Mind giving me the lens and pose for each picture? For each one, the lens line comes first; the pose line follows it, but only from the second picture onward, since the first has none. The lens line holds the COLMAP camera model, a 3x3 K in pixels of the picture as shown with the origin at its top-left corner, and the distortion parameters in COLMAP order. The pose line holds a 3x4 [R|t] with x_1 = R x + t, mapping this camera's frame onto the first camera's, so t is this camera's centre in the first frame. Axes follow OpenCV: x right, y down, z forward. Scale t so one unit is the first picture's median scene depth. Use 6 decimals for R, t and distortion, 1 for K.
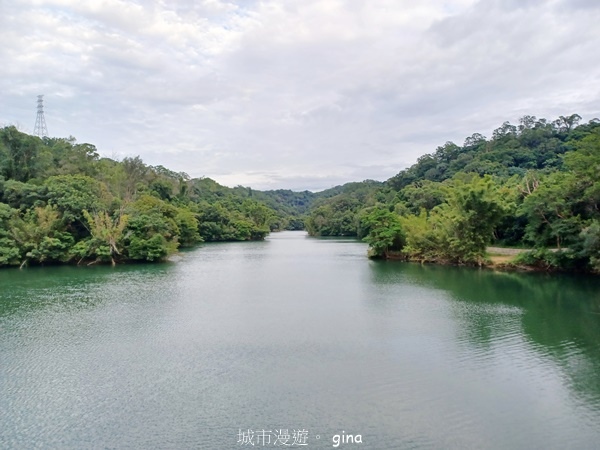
lens RADIAL K [[429.2, 0, 300.0], [0, 429.2, 225.0], [0, 0, 1]] dist [0.011368, -0.005121]
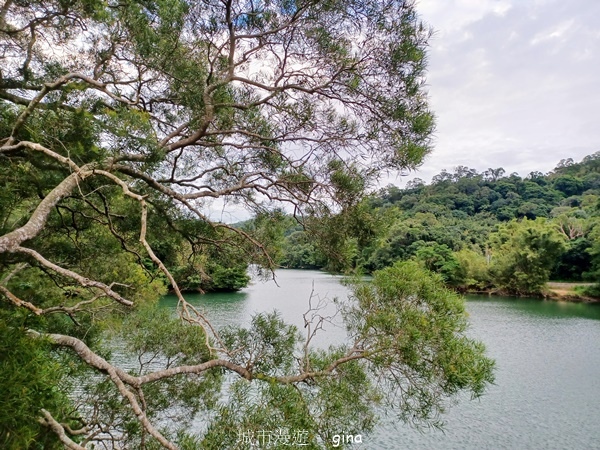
lens RADIAL K [[429.2, 0, 300.0], [0, 429.2, 225.0], [0, 0, 1]] dist [0.011368, -0.005121]
pose [[0.974136, 0.043345, 0.221768, -0.143520], [-0.026229, 0.996486, -0.079553, 0.003512], [-0.224437, 0.071678, 0.971849, 0.004877]]
